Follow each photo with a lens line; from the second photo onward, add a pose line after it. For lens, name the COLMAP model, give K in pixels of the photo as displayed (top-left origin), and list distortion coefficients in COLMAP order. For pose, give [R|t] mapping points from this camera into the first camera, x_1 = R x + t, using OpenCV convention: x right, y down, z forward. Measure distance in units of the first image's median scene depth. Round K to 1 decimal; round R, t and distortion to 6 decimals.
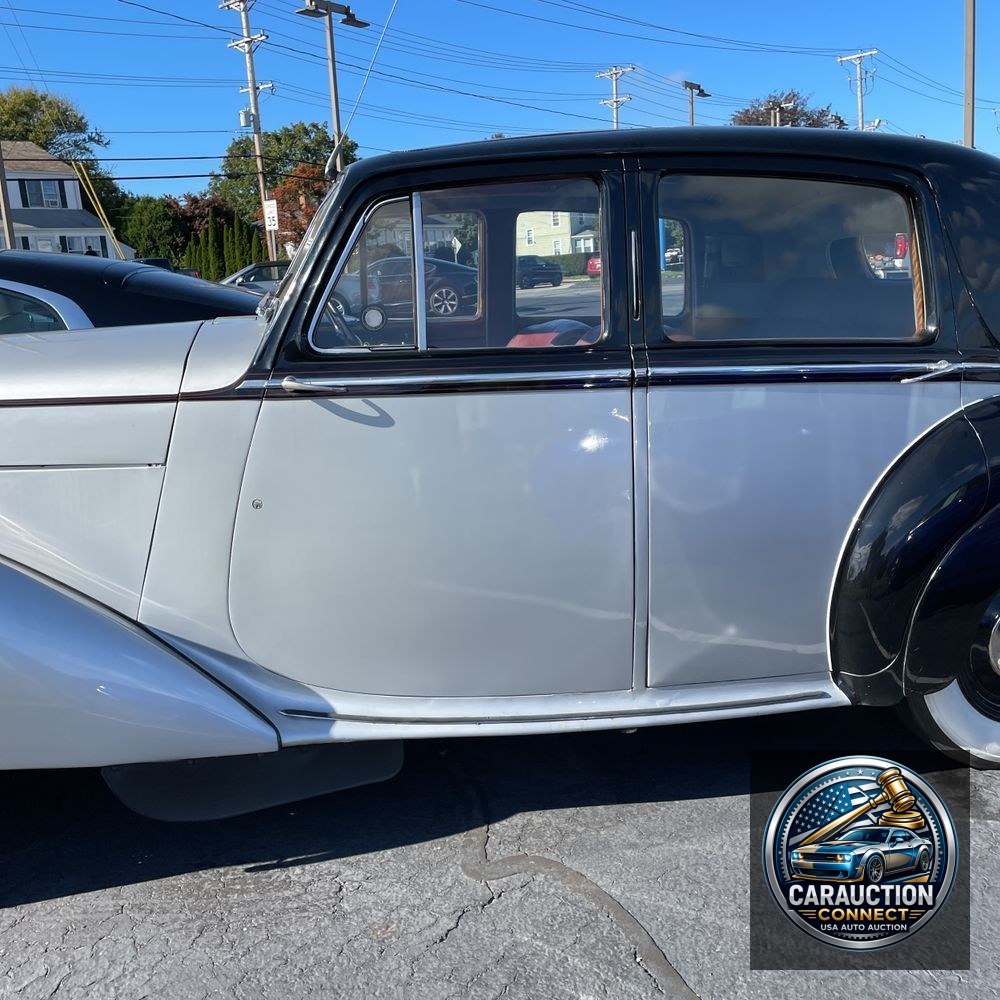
lens RADIAL K [[997.8, 0, 497.2], [0, 997.8, 488.4], [0, 0, 1]] dist [0.096283, -0.139146]
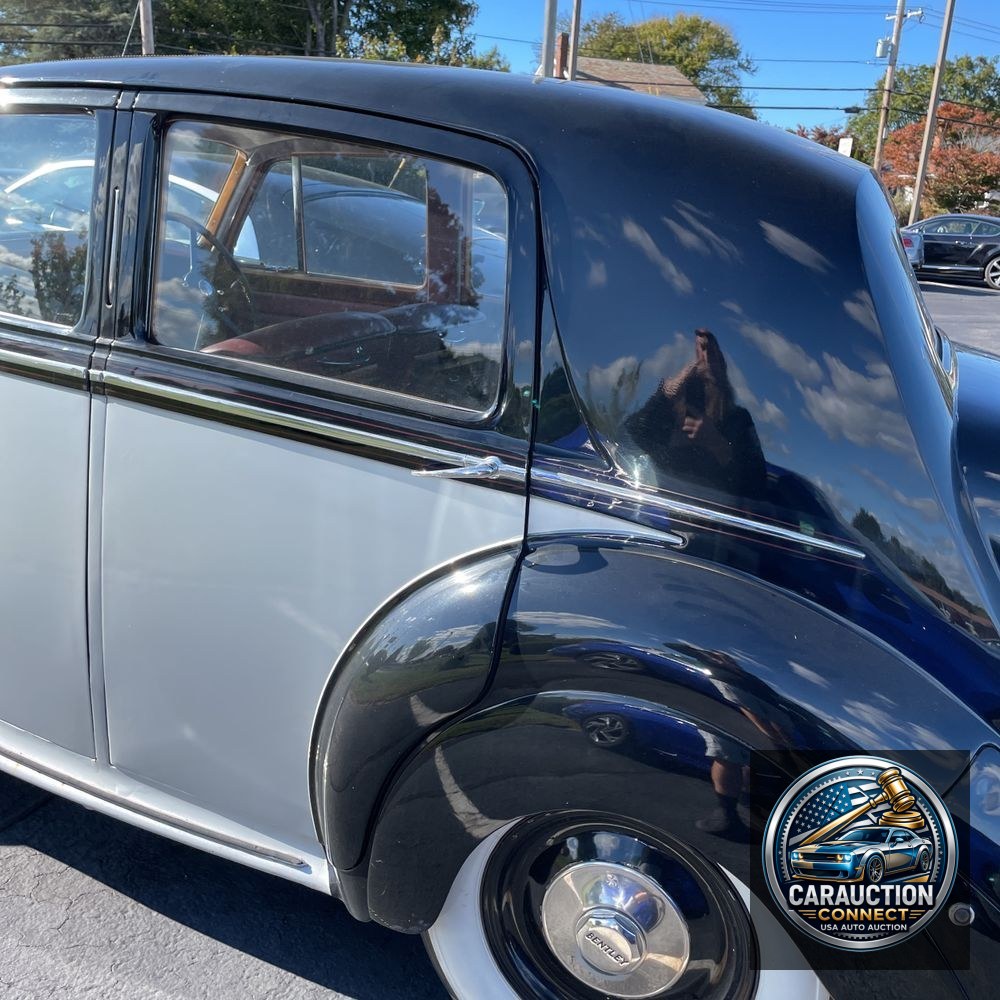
lens RADIAL K [[997.8, 0, 497.2], [0, 997.8, 488.4], [0, 0, 1]] dist [0.096283, -0.139146]
pose [[0.820481, 0.257784, -0.510253, 0.040520], [-0.226763, 0.966095, 0.123446, -0.009793], [0.524775, 0.014421, 0.851119, 0.025511]]
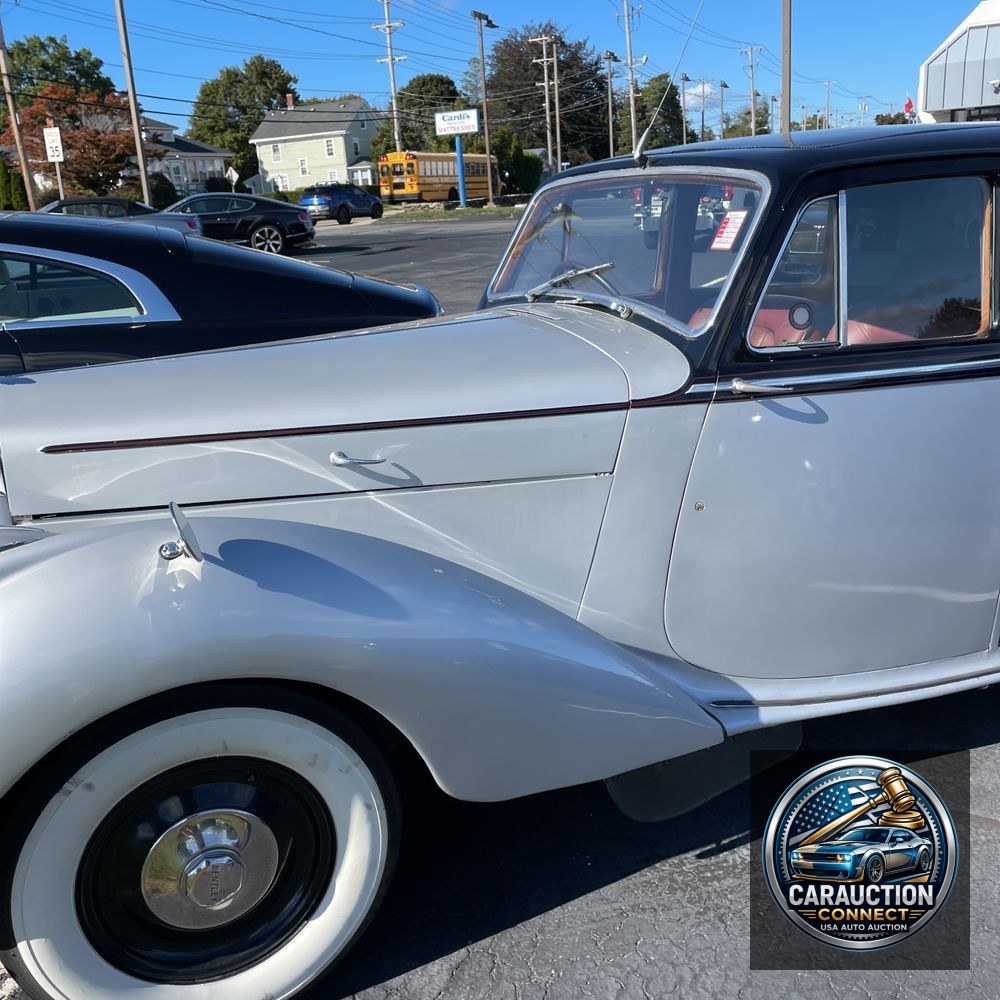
lens RADIAL K [[998.6, 0, 505.5], [0, 998.6, 497.6], [0, 0, 1]] dist [0.083830, -0.120654]
pose [[0.971995, -0.065641, 0.225646, -0.032748], [0.049203, 0.995760, 0.077720, -0.004040], [-0.229791, -0.064441, 0.971104, 0.003223]]
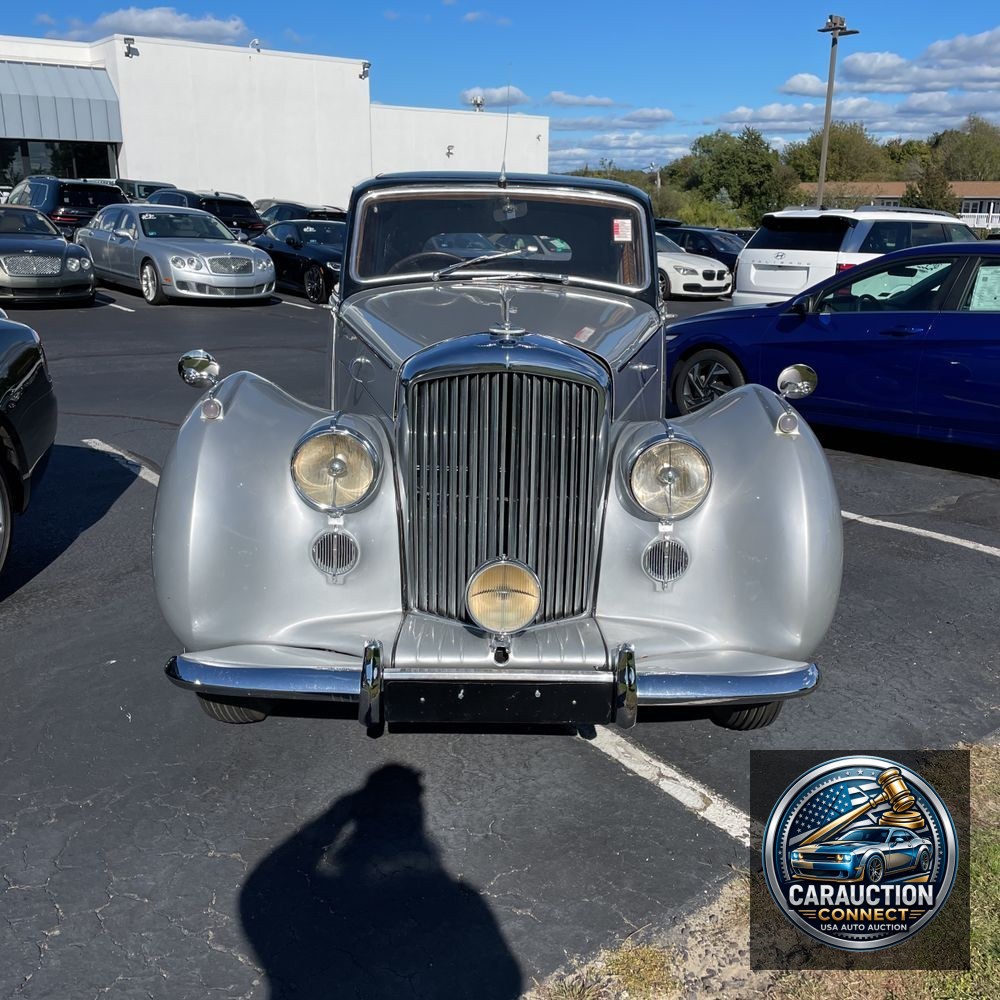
lens RADIAL K [[997.8, 0, 497.2], [0, 997.8, 488.4], [0, 0, 1]] dist [0.096283, -0.139146]
pose [[0.189046, -0.207922, 0.959703, -0.101154], [0.175525, 0.968741, 0.175304, -0.008534], [-0.966154, 0.135311, 0.219632, 0.045772]]
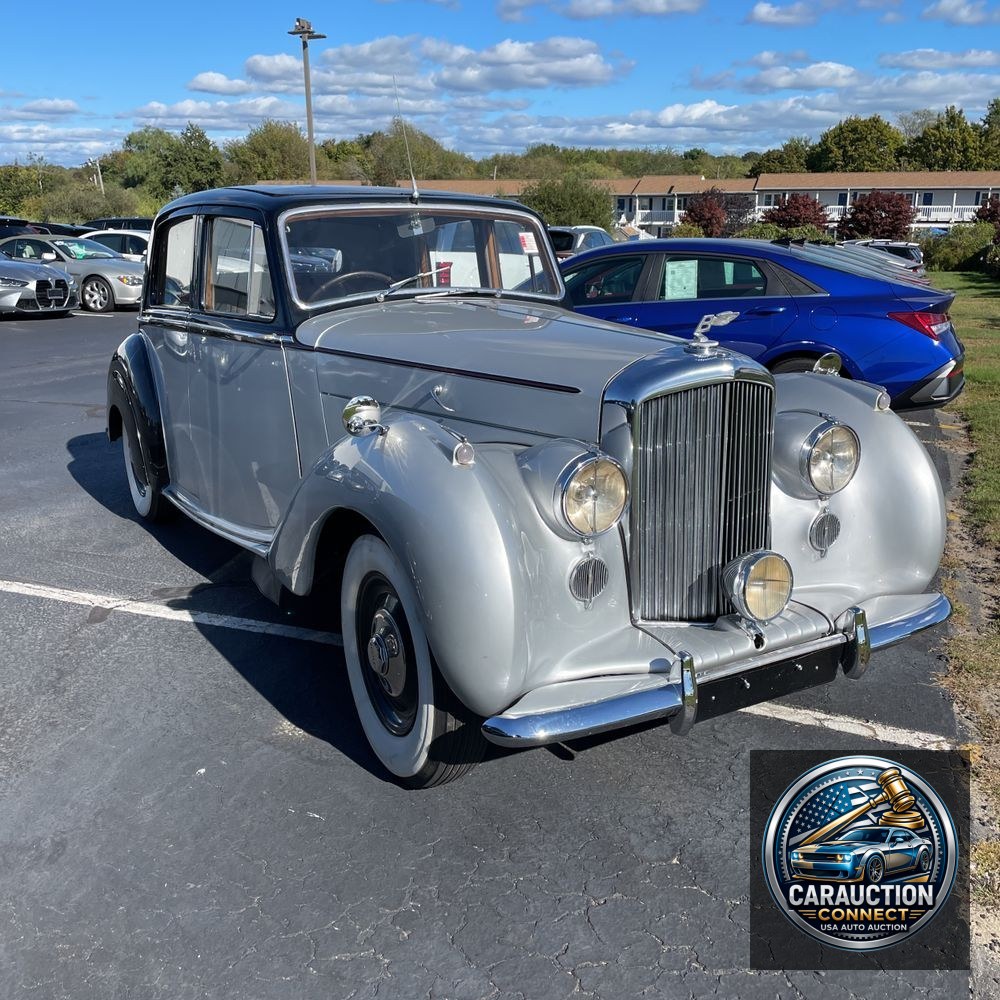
lens RADIAL K [[1006.5, 0, 481.8], [0, 1006.5, 497.5], [0, 0, 1]] dist [0.126013, -0.180914]
pose [[-0.321721, -0.203362, 0.924737, -0.099233], [0.215635, 0.935260, 0.280697, -0.018266], [-0.921953, 0.289712, -0.257041, 0.086169]]
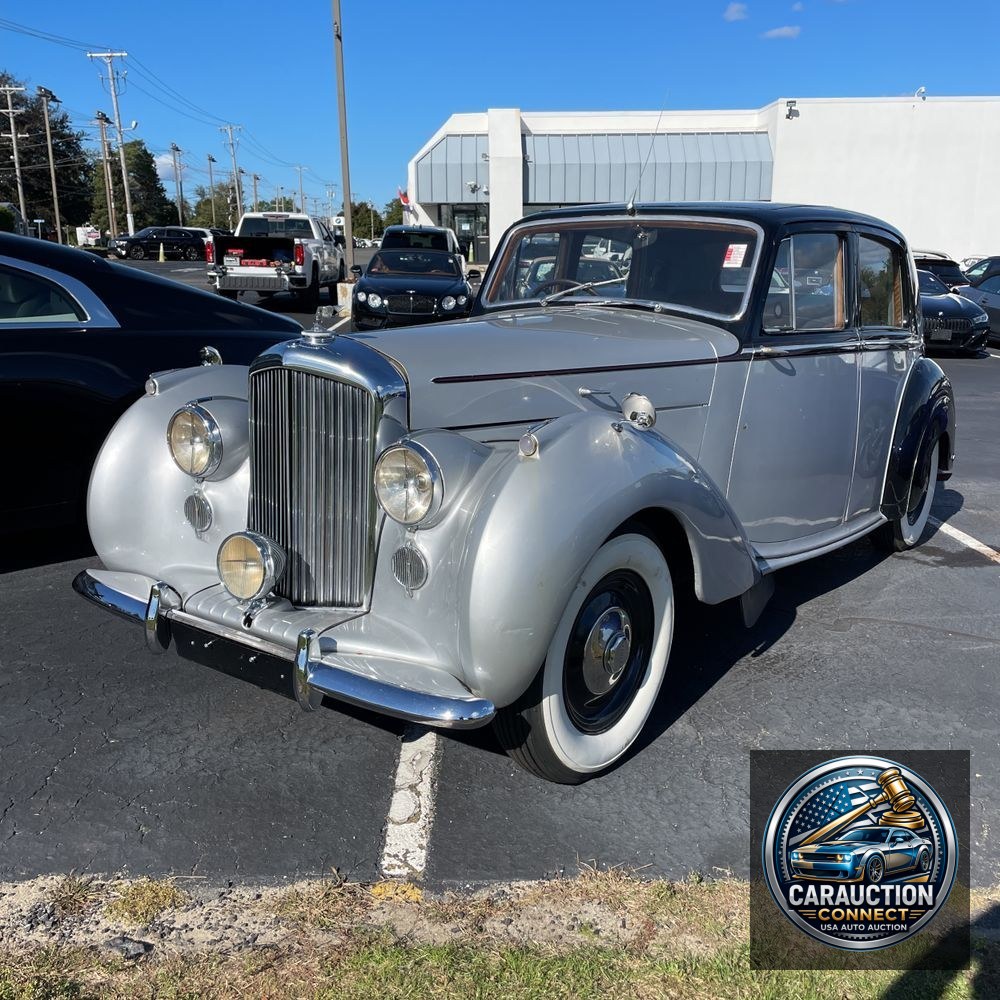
lens RADIAL K [[994.3, 0, 497.4], [0, 994.3, 493.0], [0, 0, 1]] dist [0.085995, -0.111373]
pose [[0.745142, -0.096575, 0.659876, -0.079114], [0.091843, 0.994892, 0.041895, 0.000877], [-0.660551, 0.029388, 0.750205, 0.003720]]
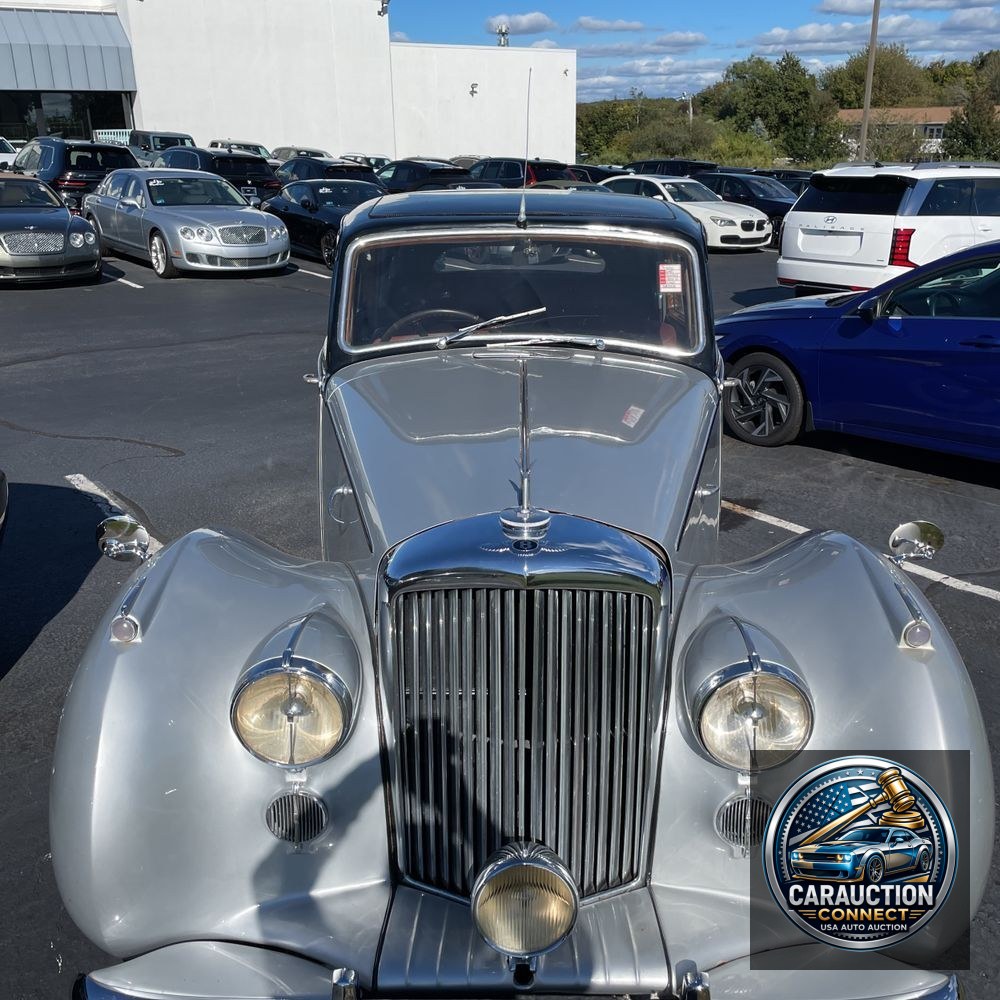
lens RADIAL K [[994.3, 0, 497.4], [0, 994.3, 493.0], [0, 0, 1]] dist [0.085995, -0.111373]
pose [[0.215141, -0.273586, 0.937478, -0.083467], [0.194467, 0.952734, 0.233410, -0.017615], [-0.957025, 0.132092, 0.258176, 0.046880]]
